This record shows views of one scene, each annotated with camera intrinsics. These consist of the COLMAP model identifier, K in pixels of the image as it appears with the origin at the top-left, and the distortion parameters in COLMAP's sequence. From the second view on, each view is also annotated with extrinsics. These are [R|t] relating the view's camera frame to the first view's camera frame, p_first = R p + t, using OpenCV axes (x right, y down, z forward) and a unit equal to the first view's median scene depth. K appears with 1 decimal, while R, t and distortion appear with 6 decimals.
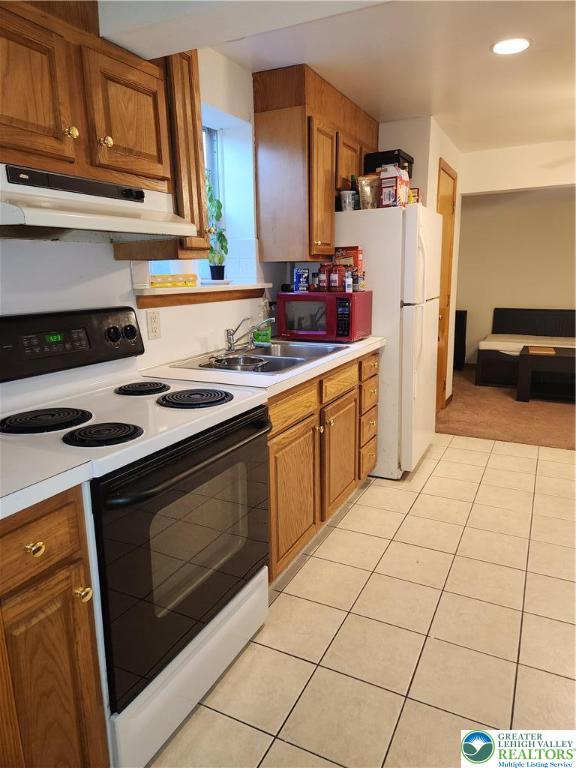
lens RADIAL K [[510.5, 0, 290.3], [0, 510.5, 383.9], [0, 0, 1]] dist [0.058606, -0.032609]
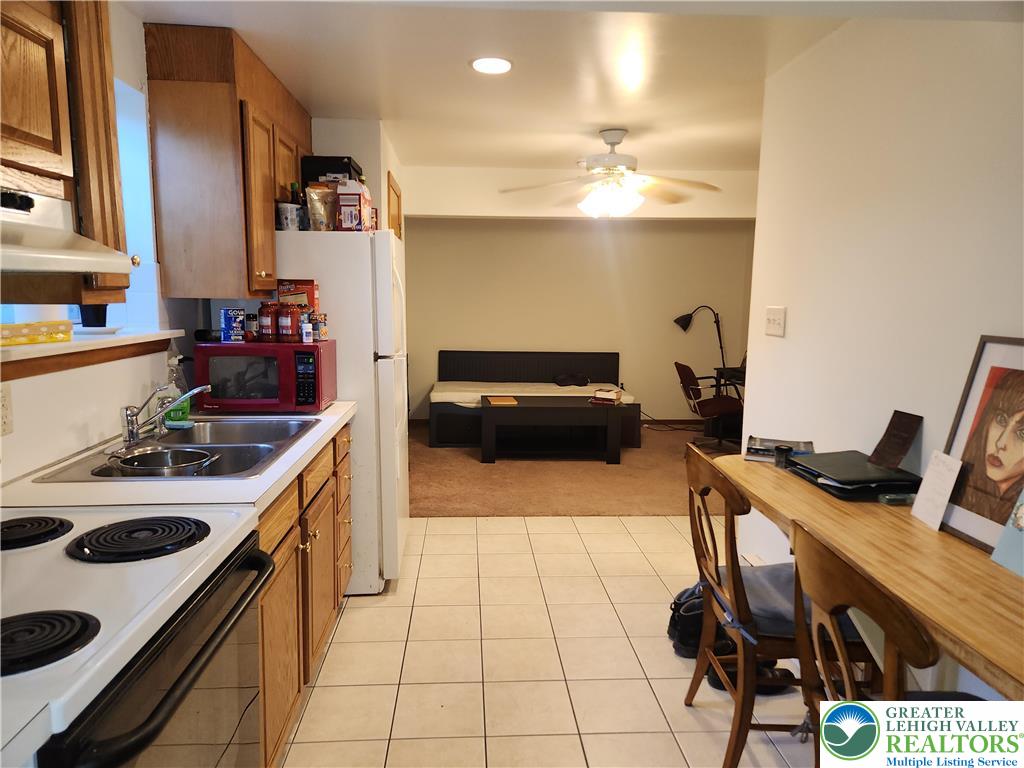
lens RADIAL K [[680.7, 0, 511.0], [0, 680.7, 380.6], [0, 0, 1]] dist [0.058606, -0.032609]
pose [[0.863274, -0.040766, 0.503086, -0.122024], [0.086886, 0.993856, -0.068559, -0.035526], [-0.497200, 0.102897, 0.861513, 0.038625]]
